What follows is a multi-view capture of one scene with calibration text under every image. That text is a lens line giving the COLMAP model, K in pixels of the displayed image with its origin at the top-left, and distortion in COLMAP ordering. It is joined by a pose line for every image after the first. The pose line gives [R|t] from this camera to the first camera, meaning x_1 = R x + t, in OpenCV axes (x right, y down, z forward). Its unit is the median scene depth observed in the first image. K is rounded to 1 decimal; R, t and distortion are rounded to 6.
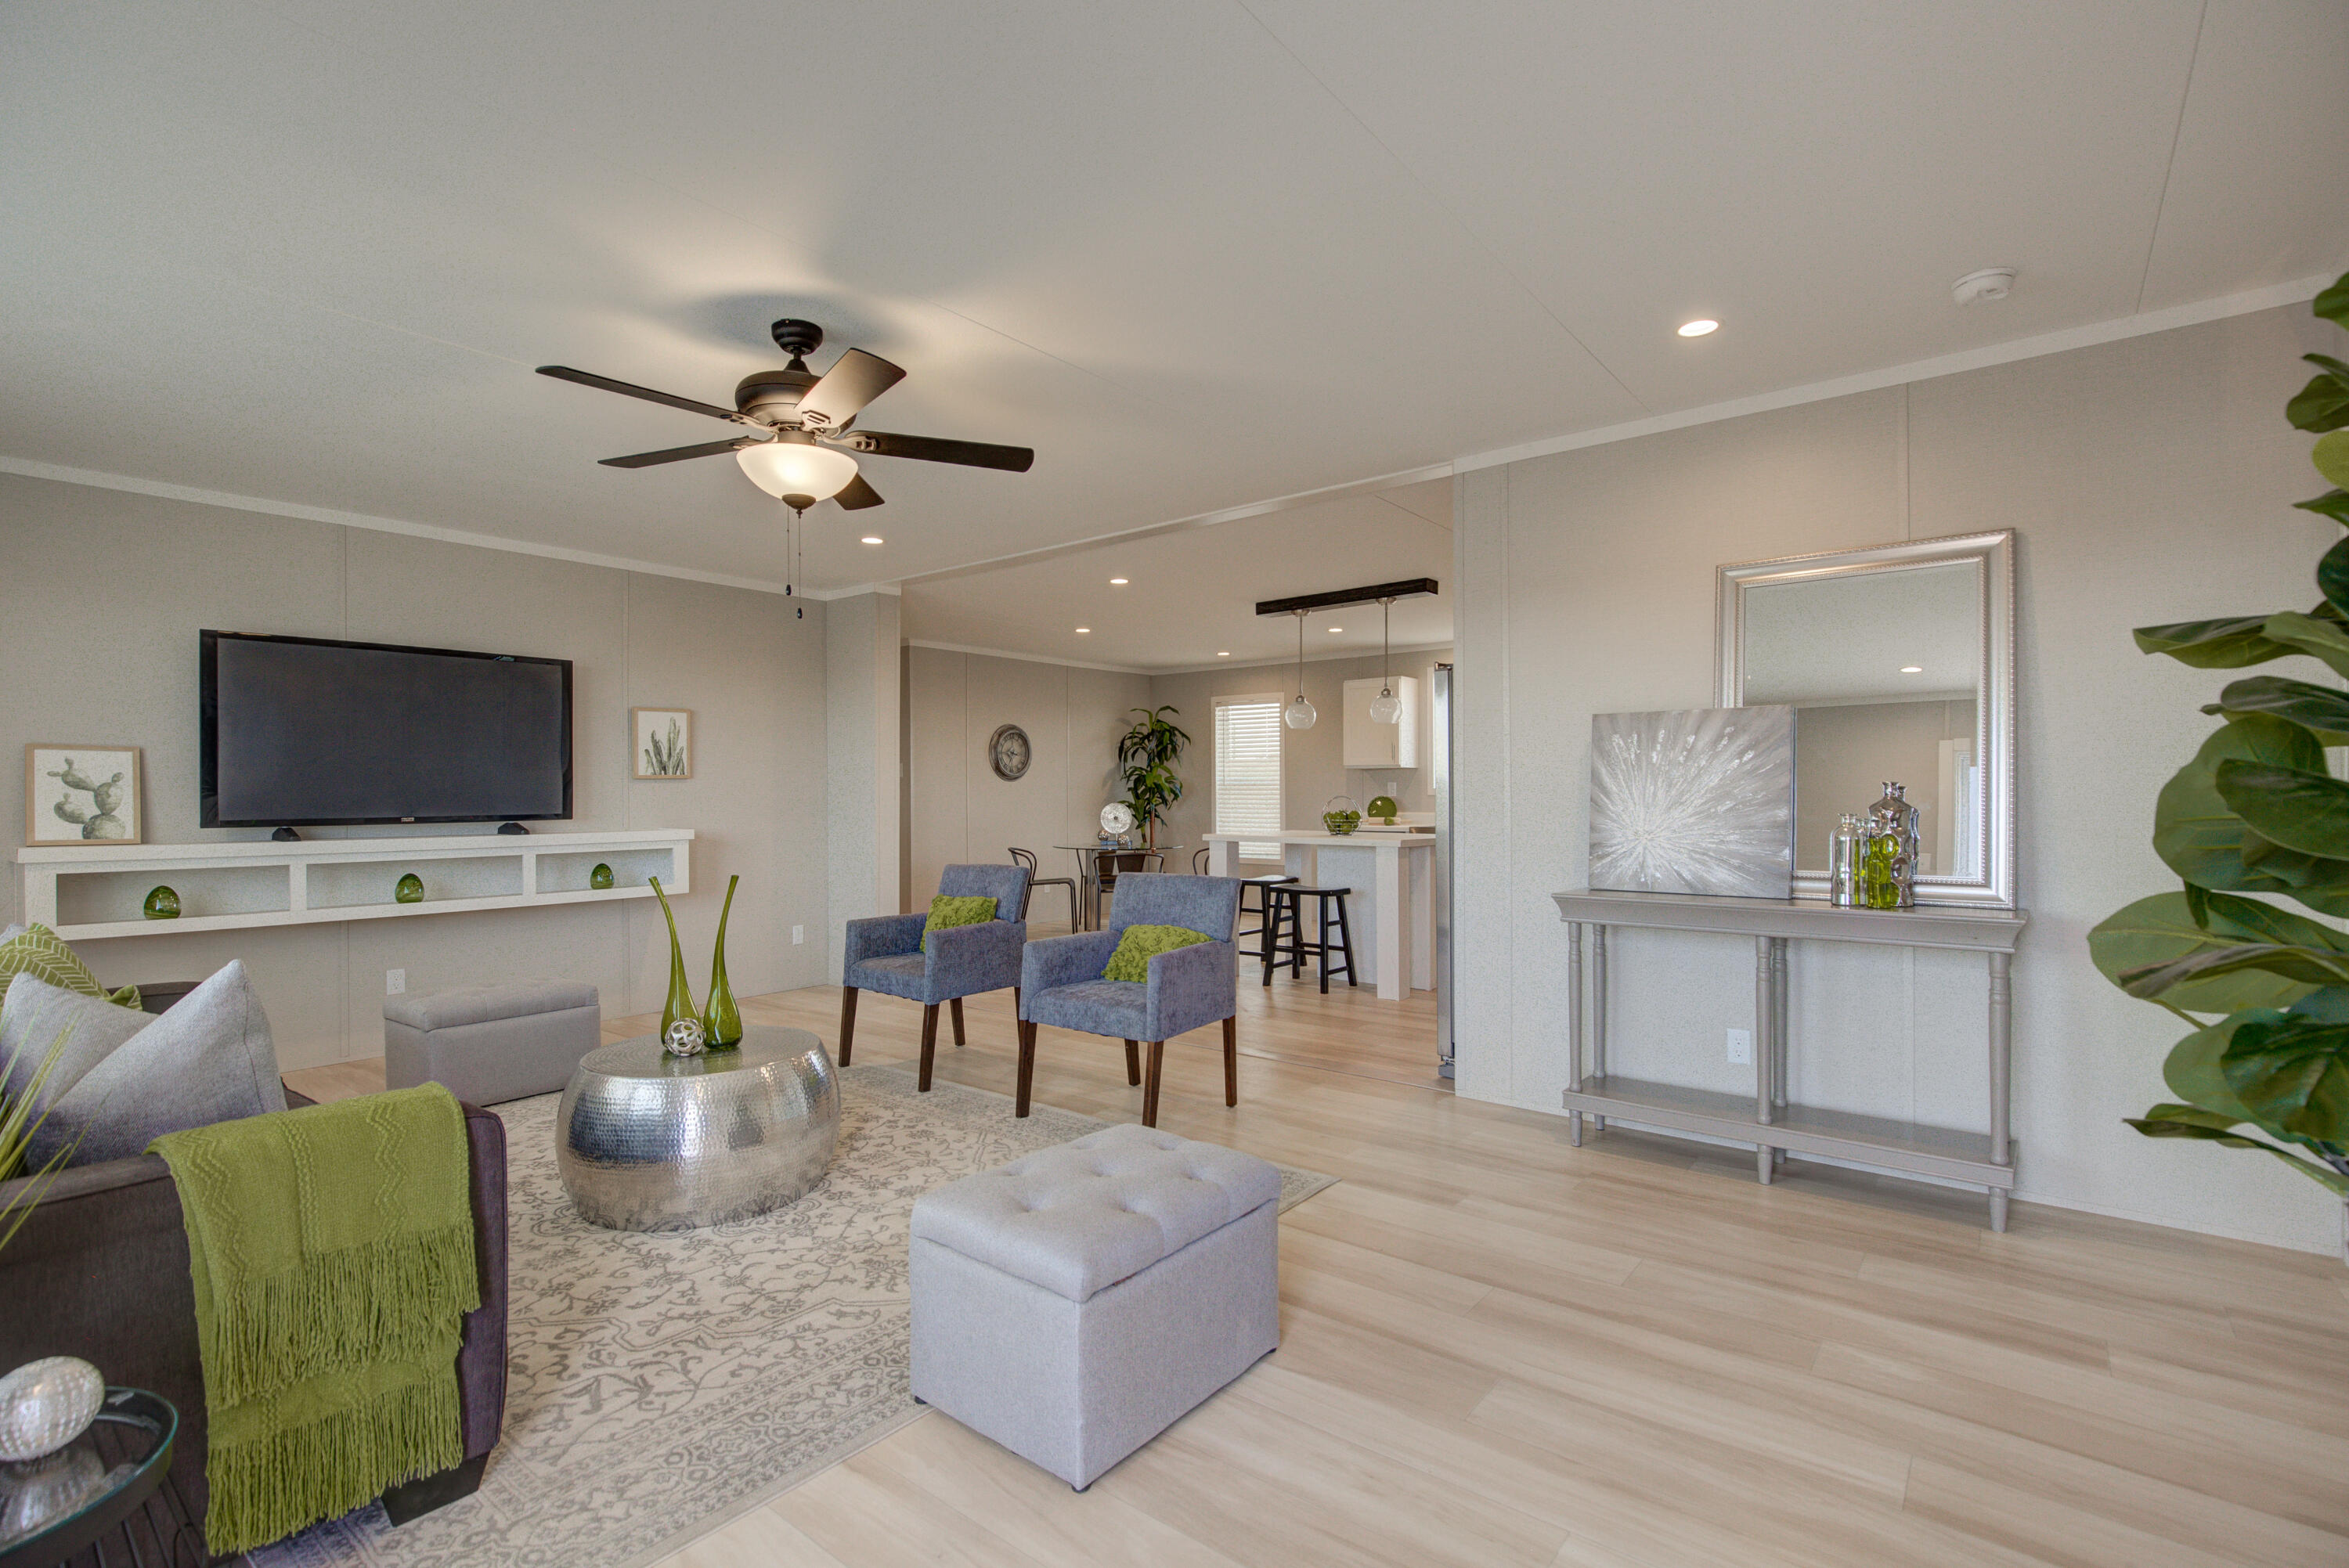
lens RADIAL K [[1067.2, 0, 1174.5], [0, 1067.2, 791.6], [0, 0, 1]] dist [0.000300, 0.000032]
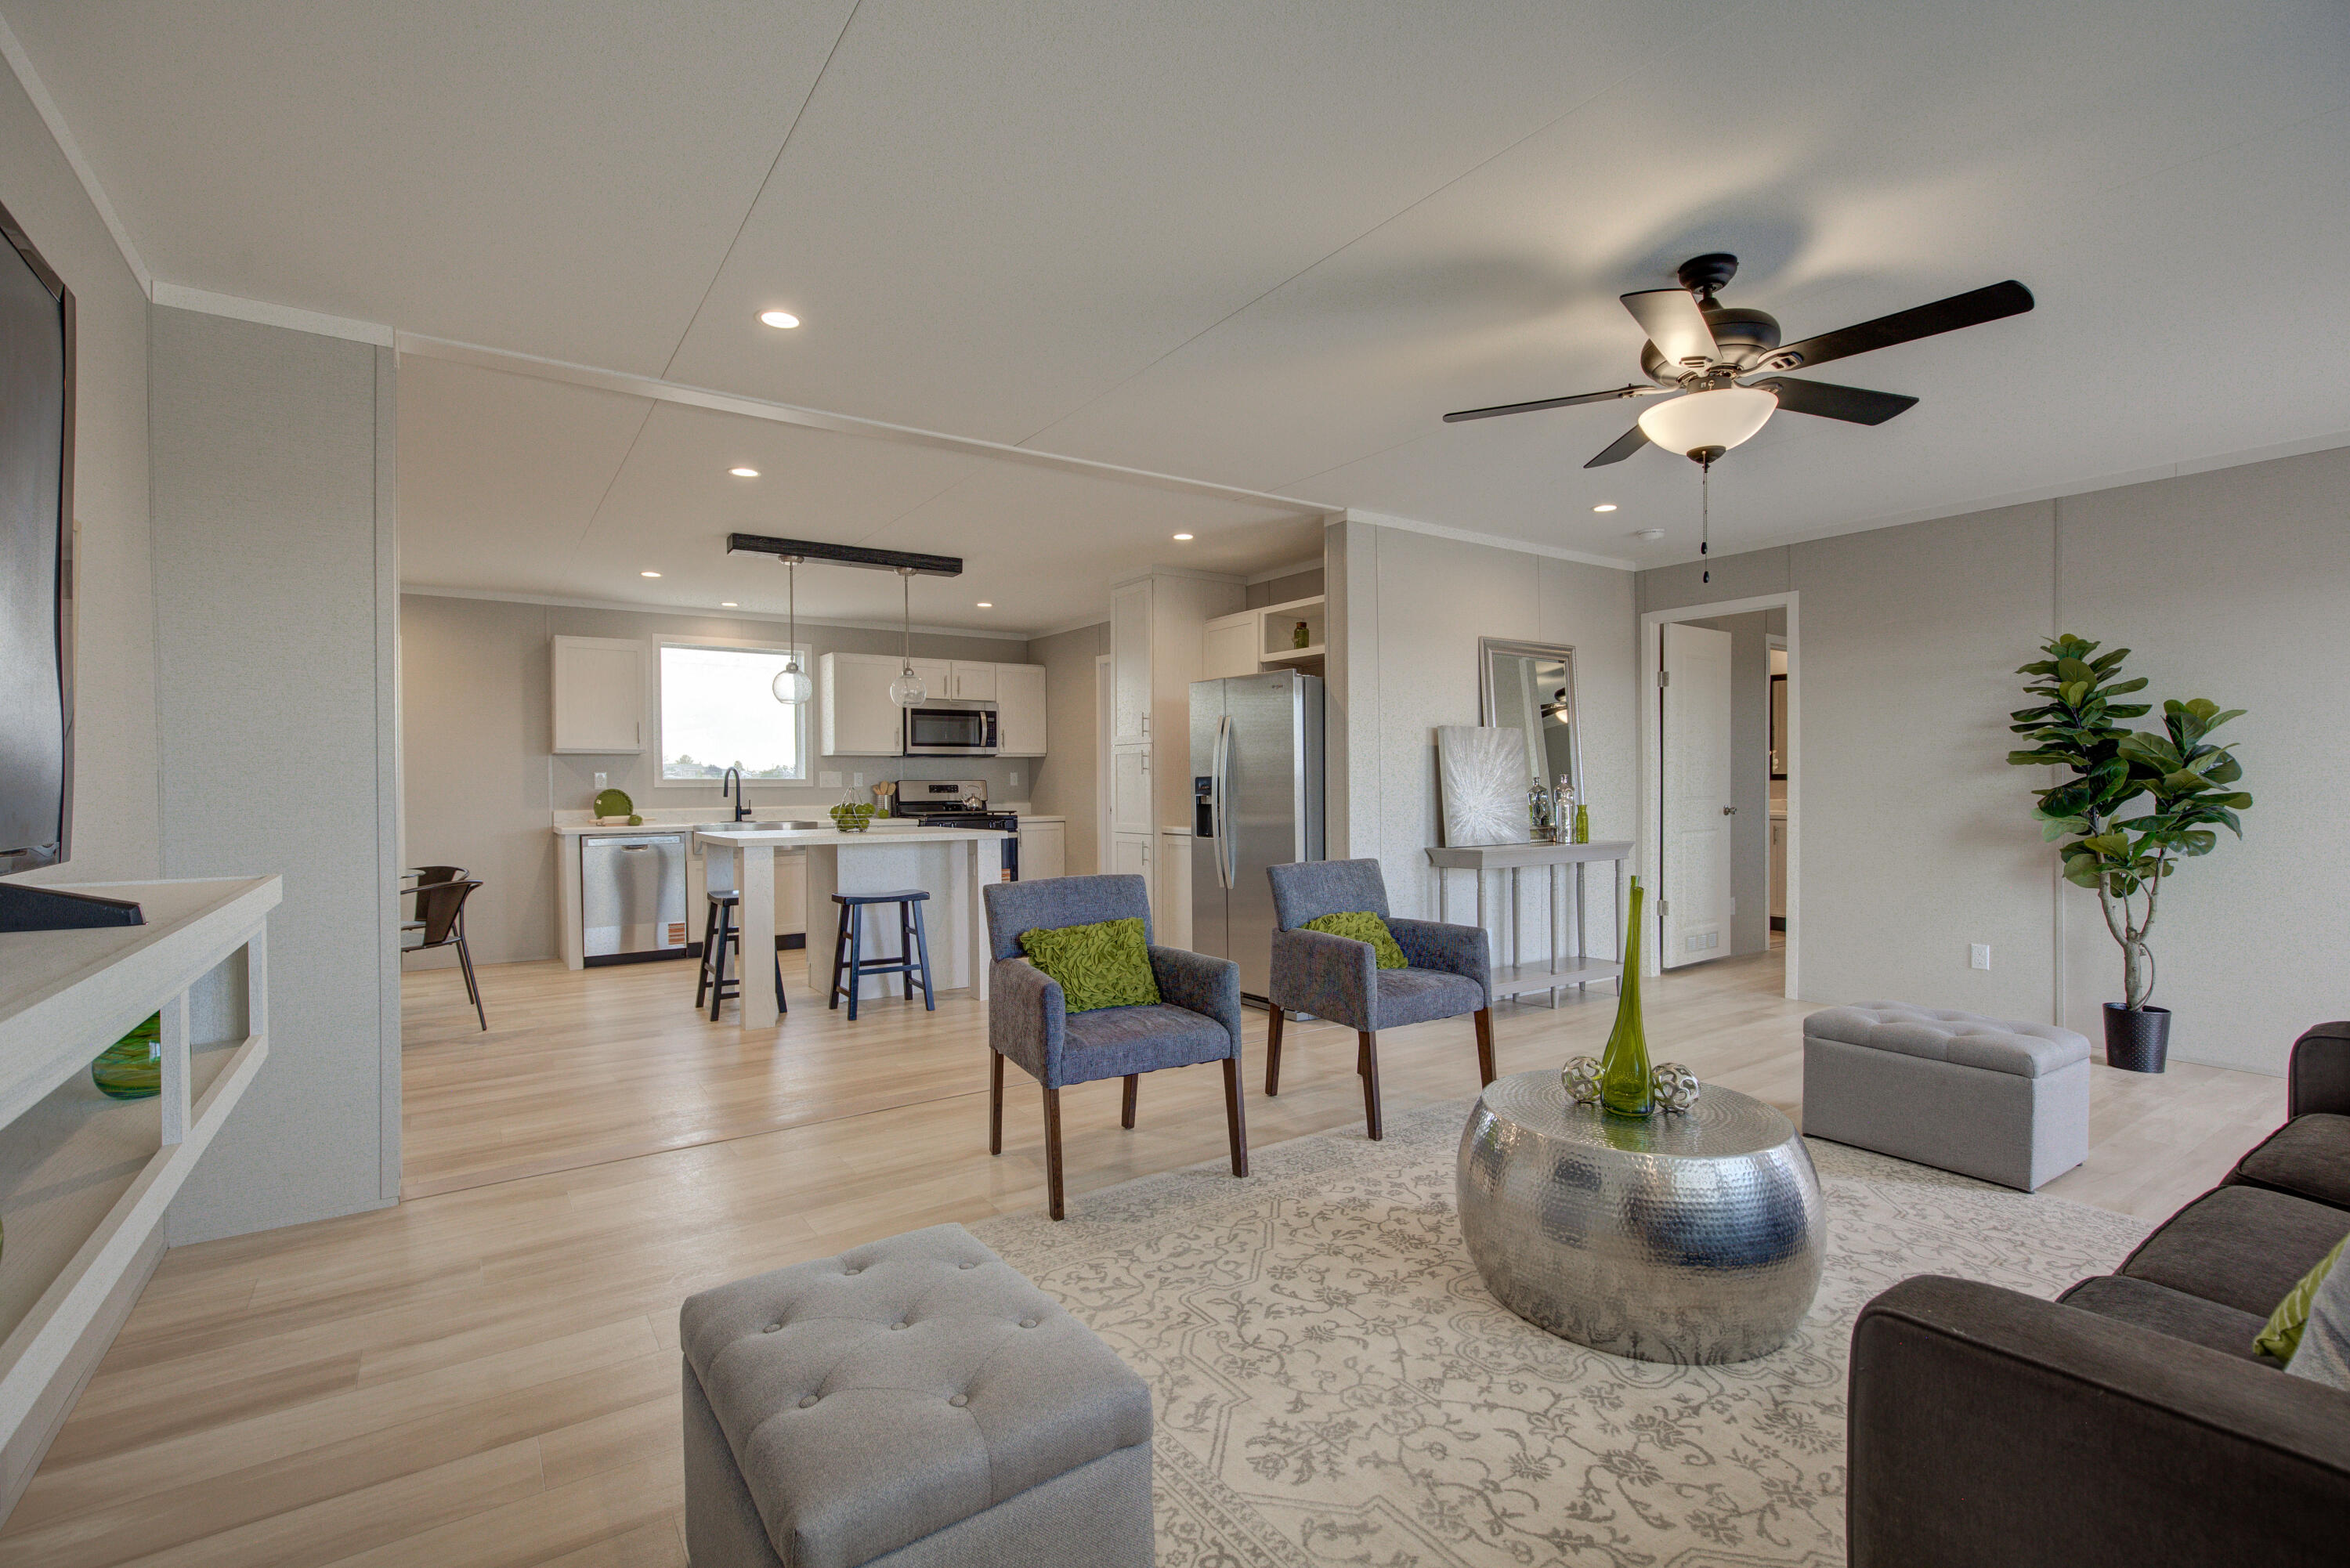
lens RADIAL K [[1067.7, 0, 1177.5], [0, 1067.7, 786.0], [0, 0, 1]] dist [0.000300, 0.000032]
pose [[-0.292276, 0.002317, -0.956331, 0.420080], [0.002742, 0.999995, 0.001585, 0.016009], [0.956330, -0.002159, -0.292281, 1.091214]]
